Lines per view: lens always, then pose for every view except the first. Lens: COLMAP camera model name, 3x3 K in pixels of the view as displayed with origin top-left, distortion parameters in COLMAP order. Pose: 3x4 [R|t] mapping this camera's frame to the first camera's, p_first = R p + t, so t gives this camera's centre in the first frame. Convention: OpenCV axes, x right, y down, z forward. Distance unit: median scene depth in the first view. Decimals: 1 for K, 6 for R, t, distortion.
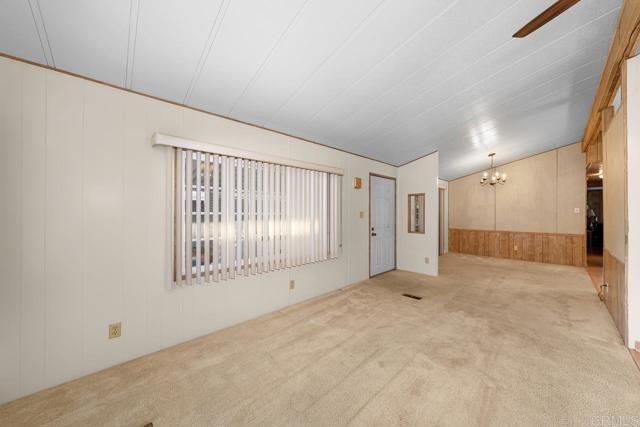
lens RADIAL K [[225.9, 0, 328.0], [0, 225.9, 212.4], [0, 0, 1]] dist [-0.000127, 0.000012]
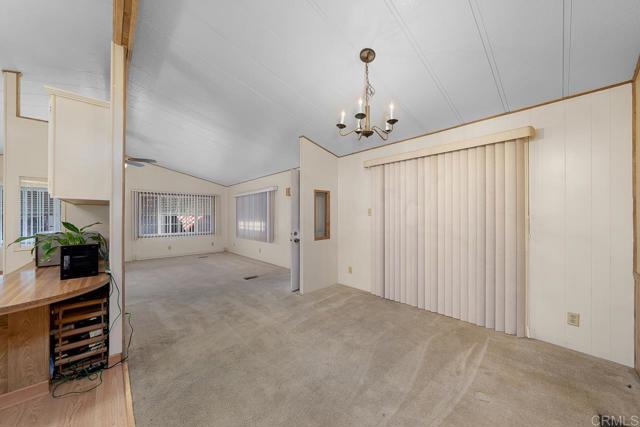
lens RADIAL K [[225.3, 0, 324.1], [0, 225.3, 216.7], [0, 0, 1]] dist [-0.002513, -0.000116]
pose [[-0.003976, -0.000161, -0.999992, 1.337766], [0.010376, 0.999946, -0.000202, 0.014478], [0.999938, -0.010377, -0.003975, 1.128314]]
